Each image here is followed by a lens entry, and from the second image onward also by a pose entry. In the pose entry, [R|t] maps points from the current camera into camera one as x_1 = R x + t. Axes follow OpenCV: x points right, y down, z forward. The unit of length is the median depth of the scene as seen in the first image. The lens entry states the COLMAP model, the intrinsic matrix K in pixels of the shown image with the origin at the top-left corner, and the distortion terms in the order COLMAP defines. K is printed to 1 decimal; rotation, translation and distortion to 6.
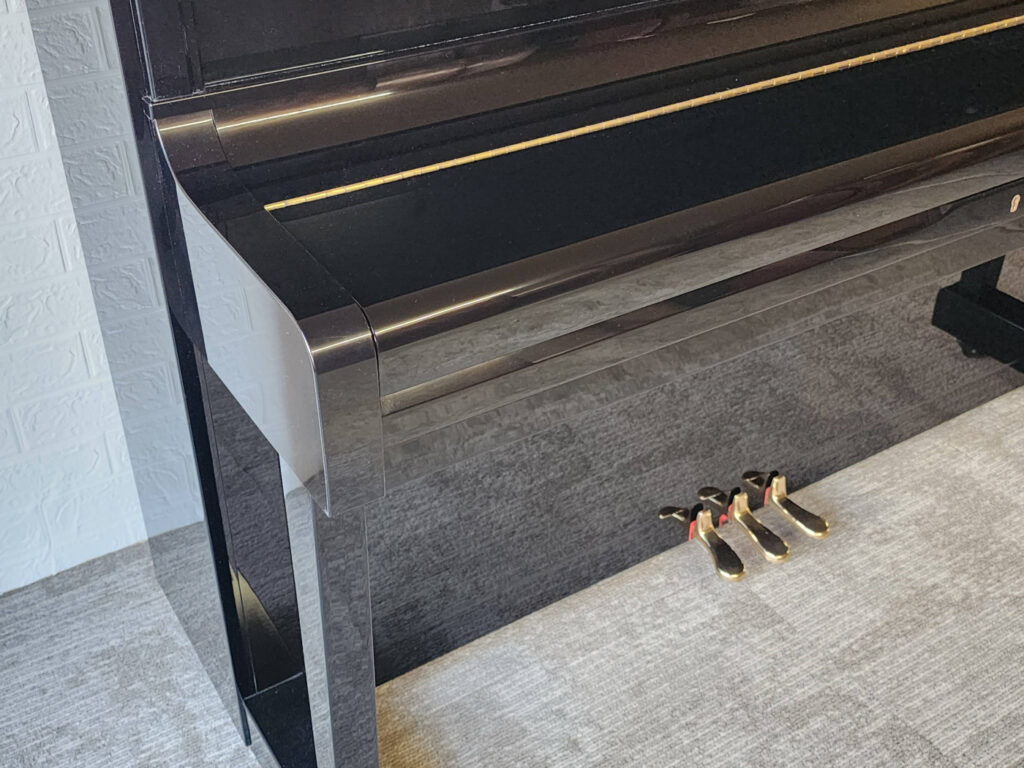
lens RADIAL K [[1142.8, 0, 492.9], [0, 1142.8, 378.6], [0, 0, 1]] dist [0.113441, -0.247630]
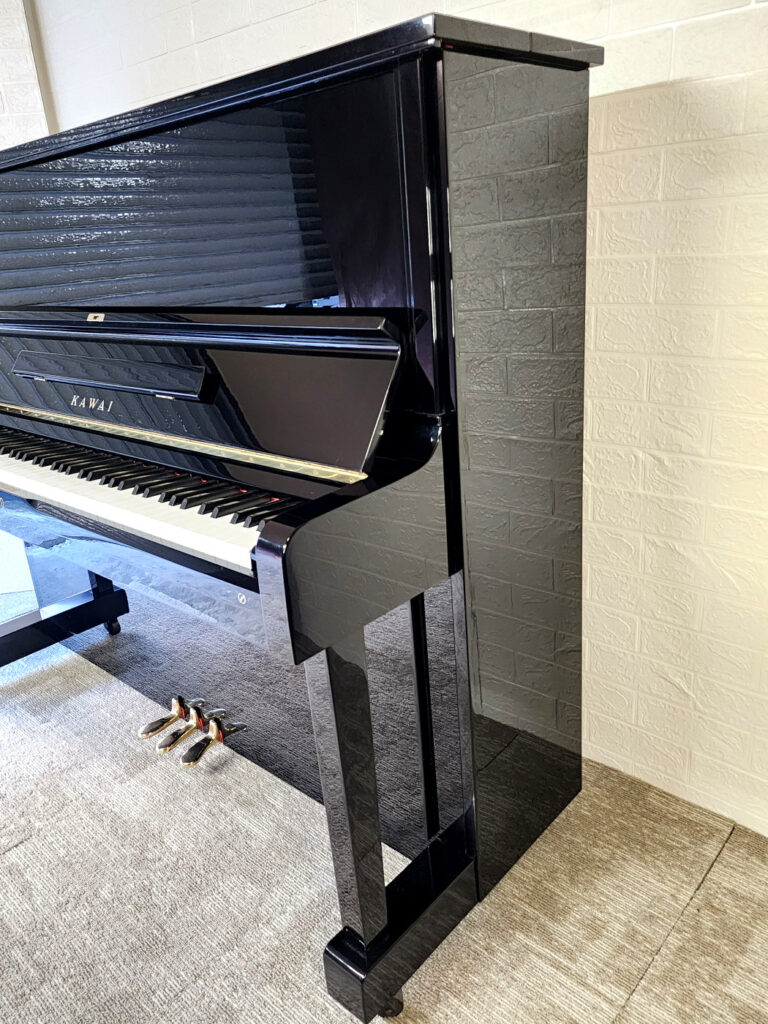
lens RADIAL K [[765.1, 0, 372.0], [0, 765.1, 507.4], [0, 0, 1]] dist [0.024678, -0.000744]
pose [[0.257421, 0.294728, -0.920255, 1.127169], [-0.476262, 0.867339, 0.144558, -0.388299], [0.840779, 0.401070, 0.363639, 0.723416]]
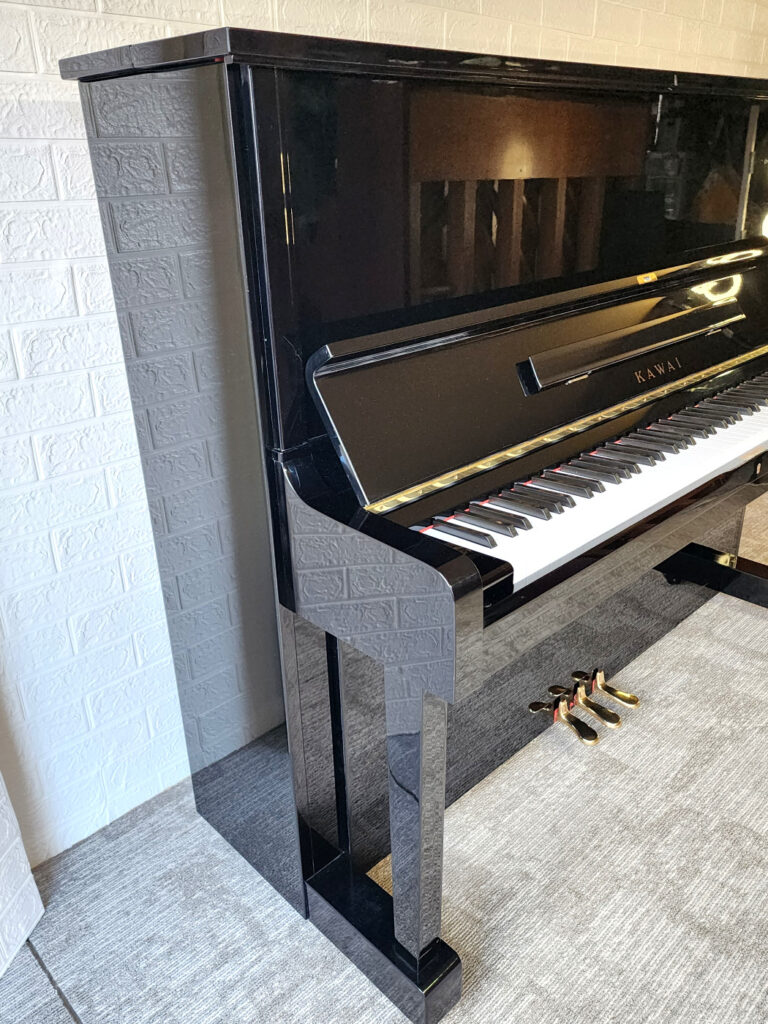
lens RADIAL K [[796.3, 0, 384.0], [0, 796.3, 512.0], [0, 0, 1]] dist [0.034976, -0.004860]
pose [[0.978096, -0.109386, 0.177098, -0.195568], [0.140075, 0.975215, -0.171273, 0.021607], [-0.153974, 0.192328, 0.969176, -0.015102]]
